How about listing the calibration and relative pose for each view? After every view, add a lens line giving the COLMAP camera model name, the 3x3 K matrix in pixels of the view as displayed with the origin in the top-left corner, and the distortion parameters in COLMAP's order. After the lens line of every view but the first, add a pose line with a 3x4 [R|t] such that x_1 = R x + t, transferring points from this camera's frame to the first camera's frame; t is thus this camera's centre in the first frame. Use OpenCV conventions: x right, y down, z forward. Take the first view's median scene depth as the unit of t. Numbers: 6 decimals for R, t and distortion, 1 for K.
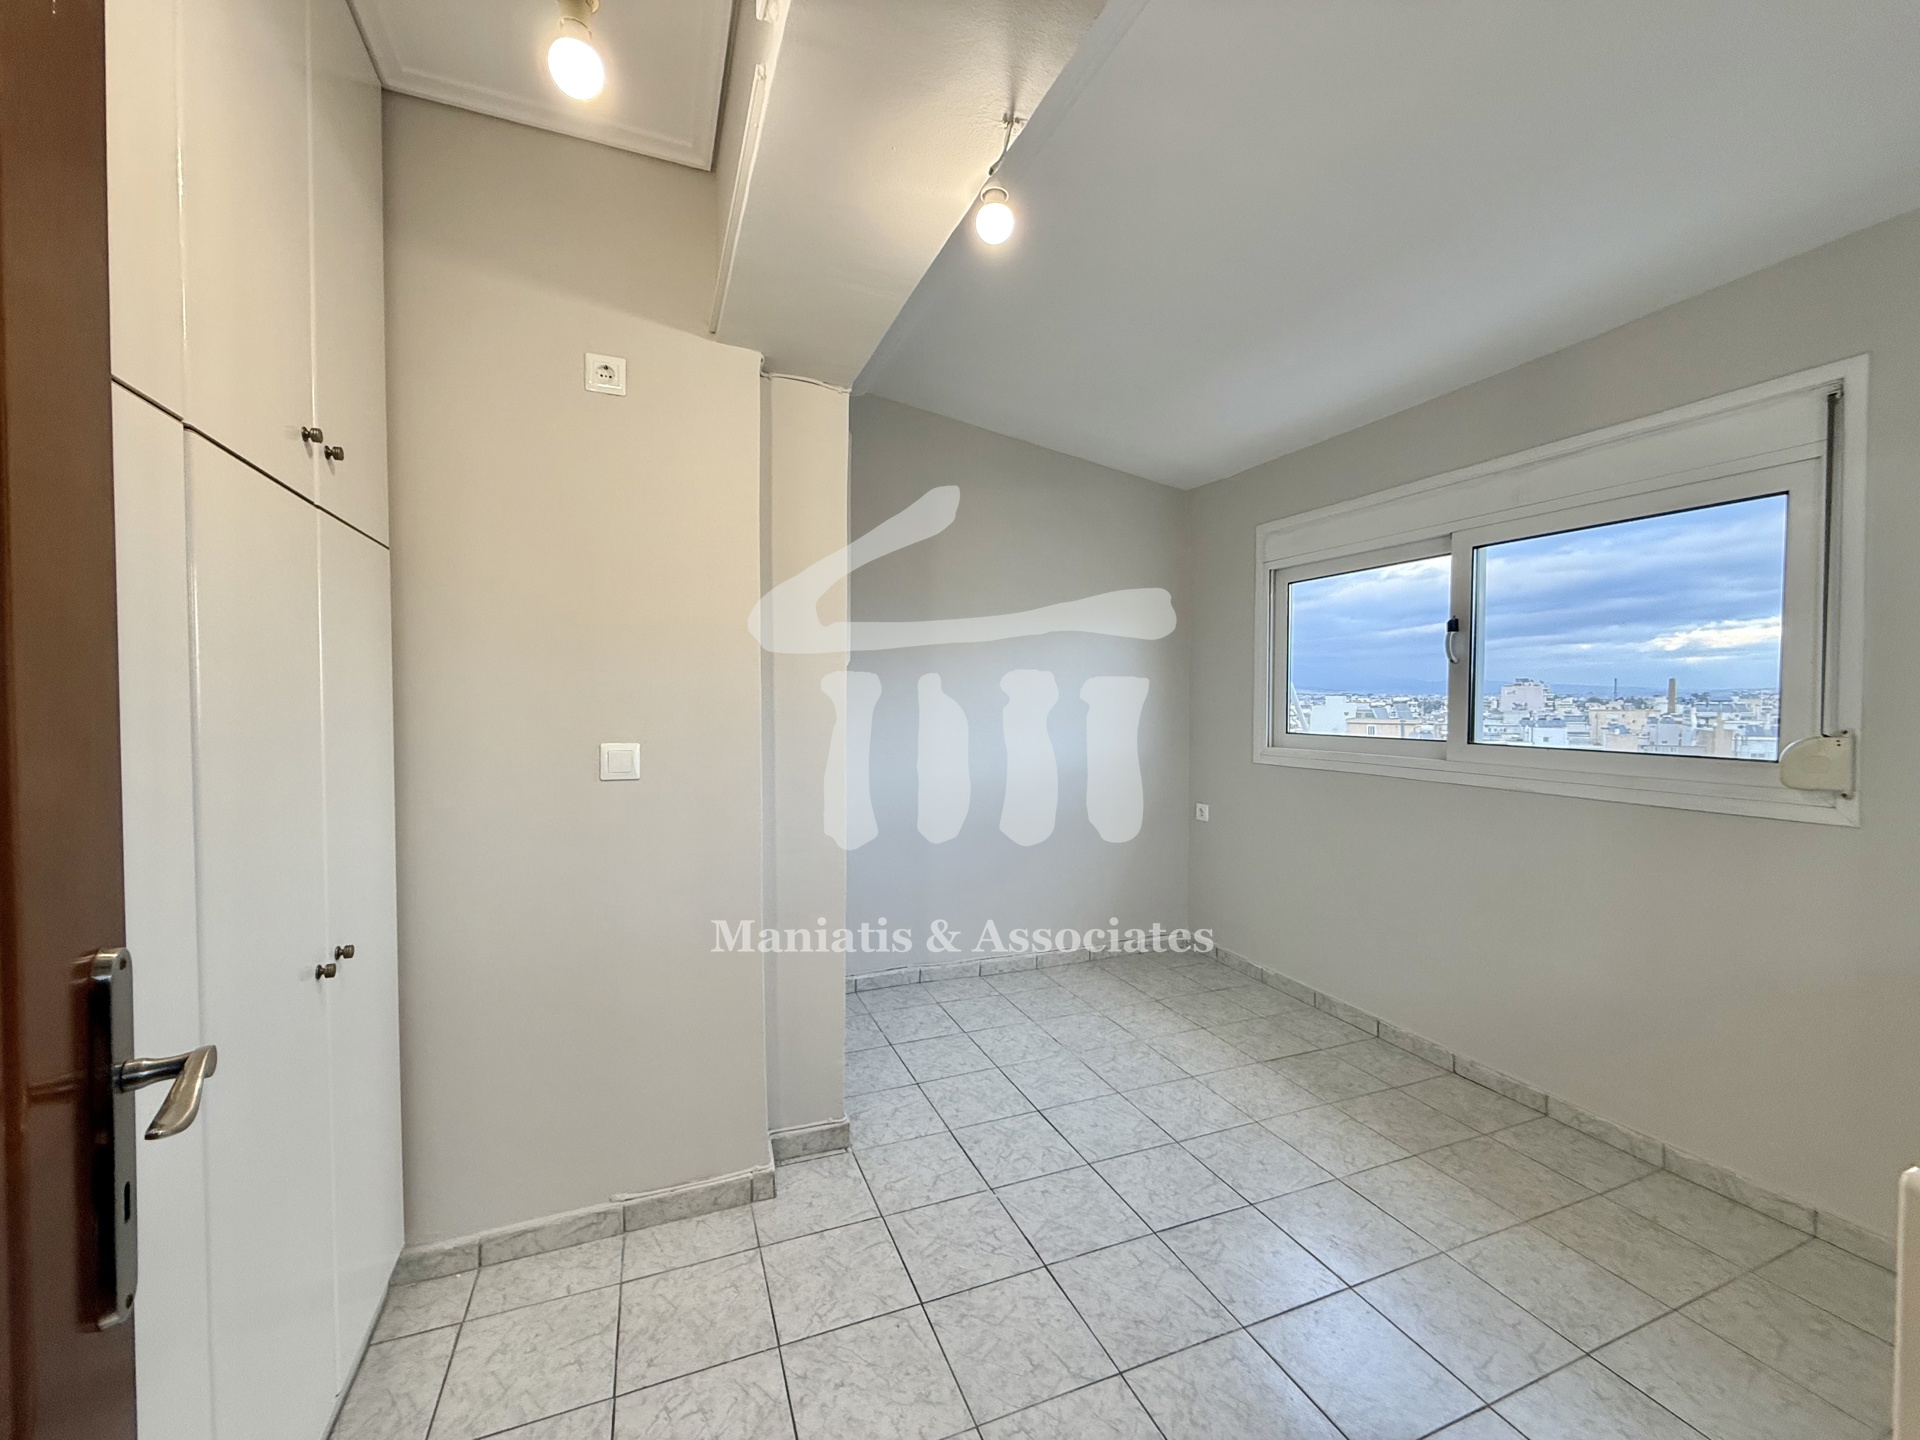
lens RADIAL K [[765.6, 0, 955.4], [0, 765.6, 714.5], [0, 0, 1]] dist [0.001028, 0.000122]
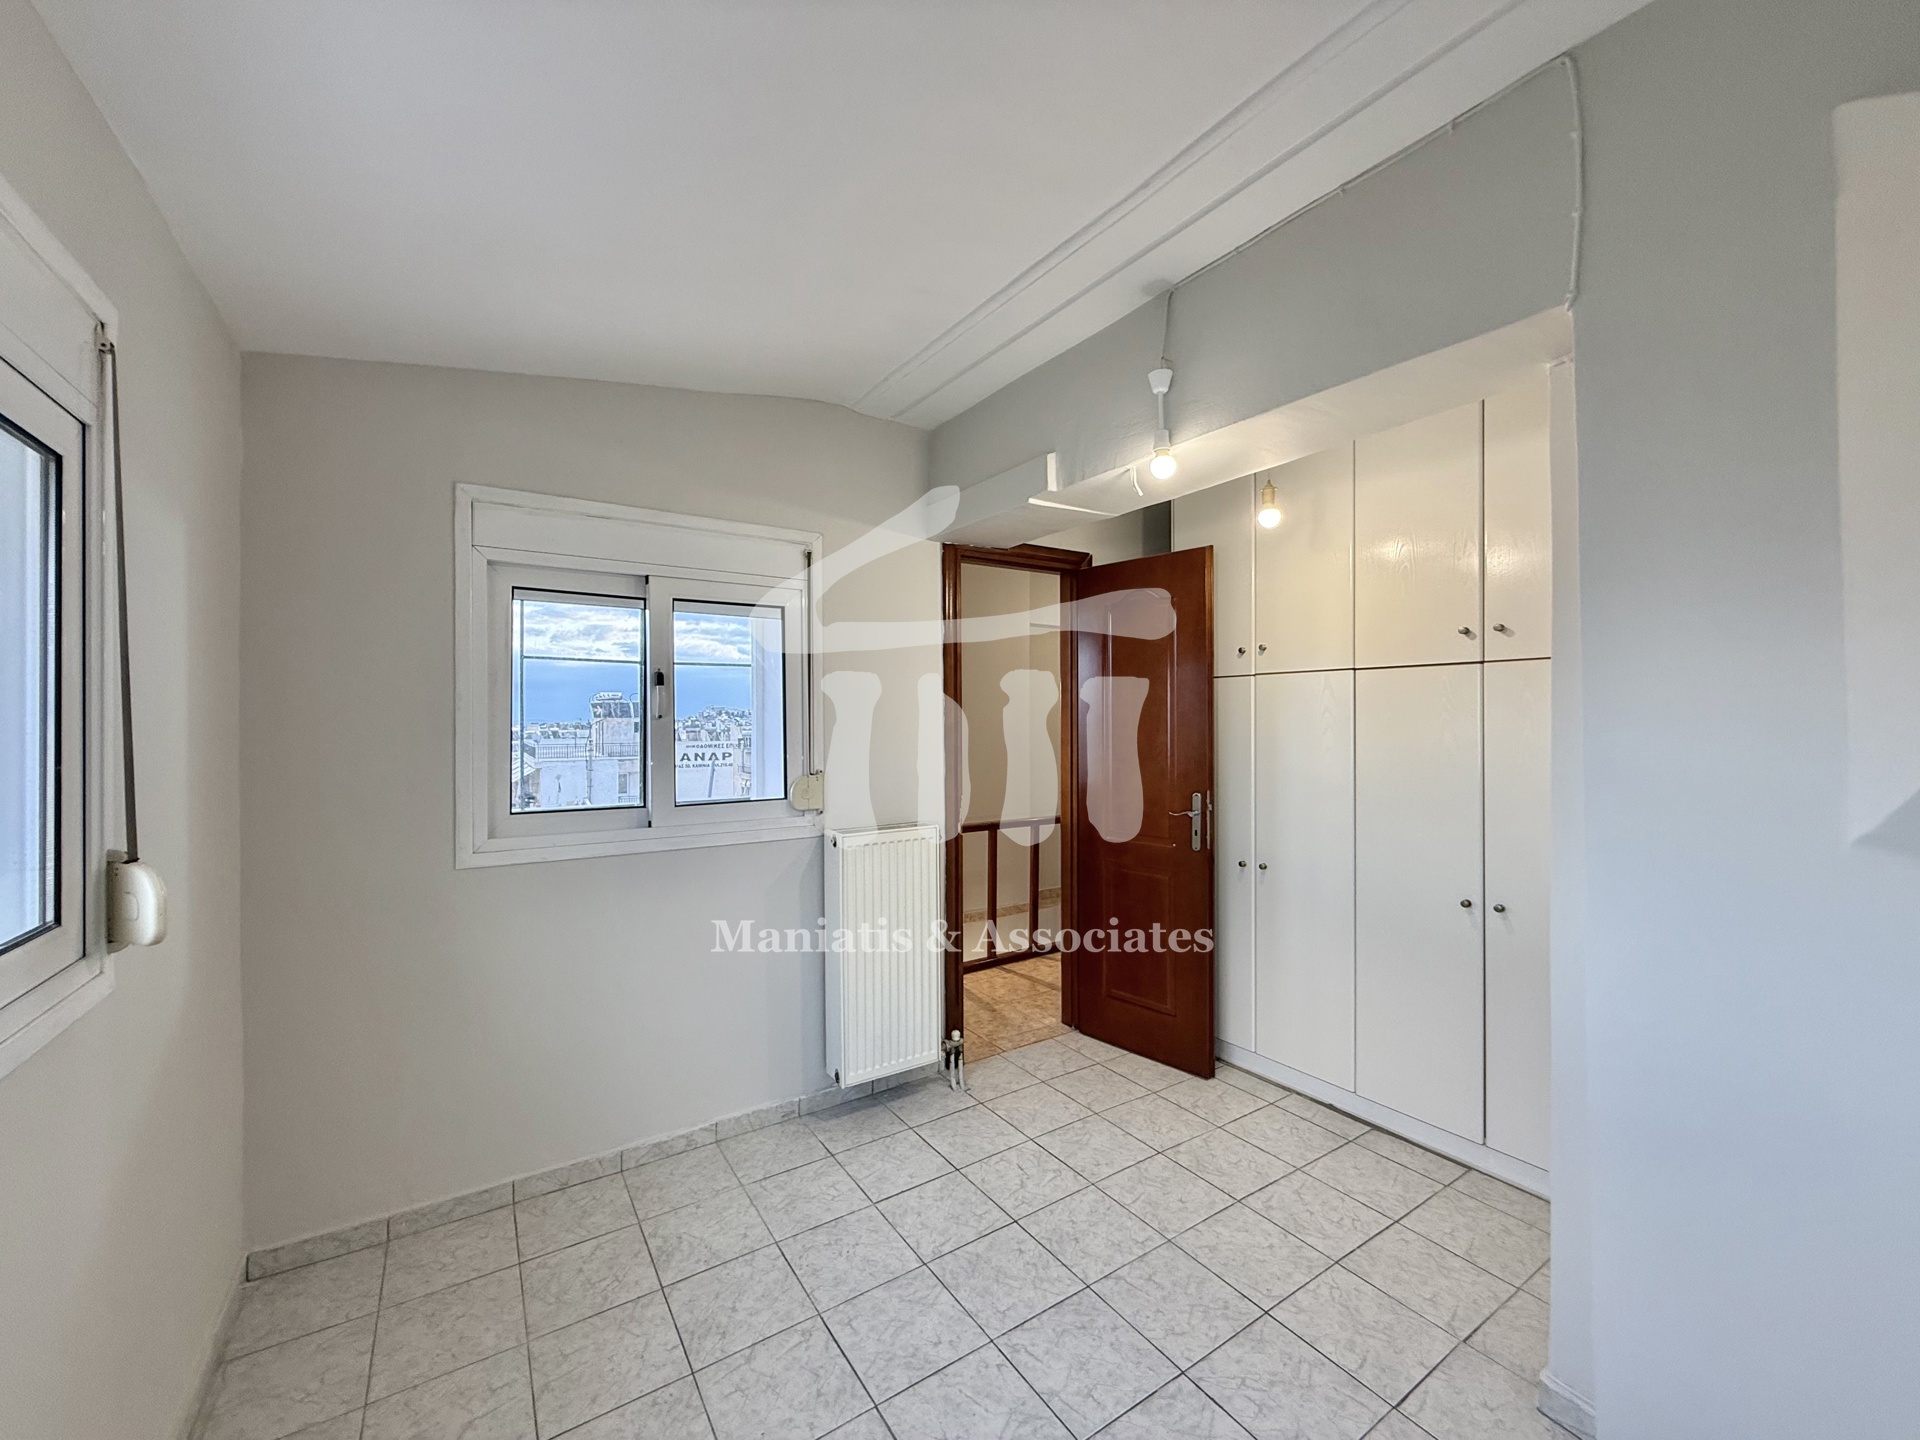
lens RADIAL K [[765.6, 0, 959.4], [0, 765.6, 718.9], [0, 0, 1]] dist [0.001028, 0.000122]
pose [[-0.979285, -0.001757, -0.202479, 0.647841], [-0.006378, 0.999734, 0.022172, -0.129244], [0.202386, 0.023004, -0.979036, 2.054697]]
